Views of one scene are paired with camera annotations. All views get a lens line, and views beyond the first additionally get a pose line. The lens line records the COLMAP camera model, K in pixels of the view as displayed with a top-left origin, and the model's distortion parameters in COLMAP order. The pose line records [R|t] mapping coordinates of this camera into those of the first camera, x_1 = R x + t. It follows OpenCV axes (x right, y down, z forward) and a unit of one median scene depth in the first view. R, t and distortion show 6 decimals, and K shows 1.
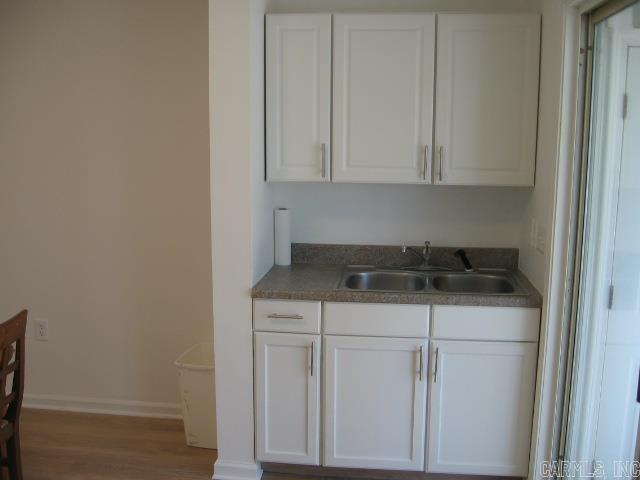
lens RADIAL K [[659.5, 0, 320.0], [0, 659.5, 240.0], [0, 0, 1]] dist [-0.121476, 0.013328]
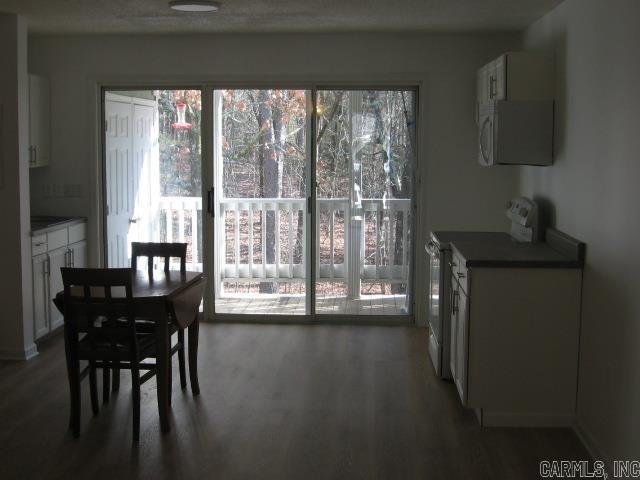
lens RADIAL K [[887.0, 0, 320.0], [0, 887.0, 240.0], [0, 0, 1]] dist [-0.088291, -0.032301]
pose [[-0.049235, -0.118580, 0.991723, -2.365708], [0.152411, 0.980407, 0.124794, -0.072609], [-0.987090, 0.157293, -0.030197, 0.339867]]
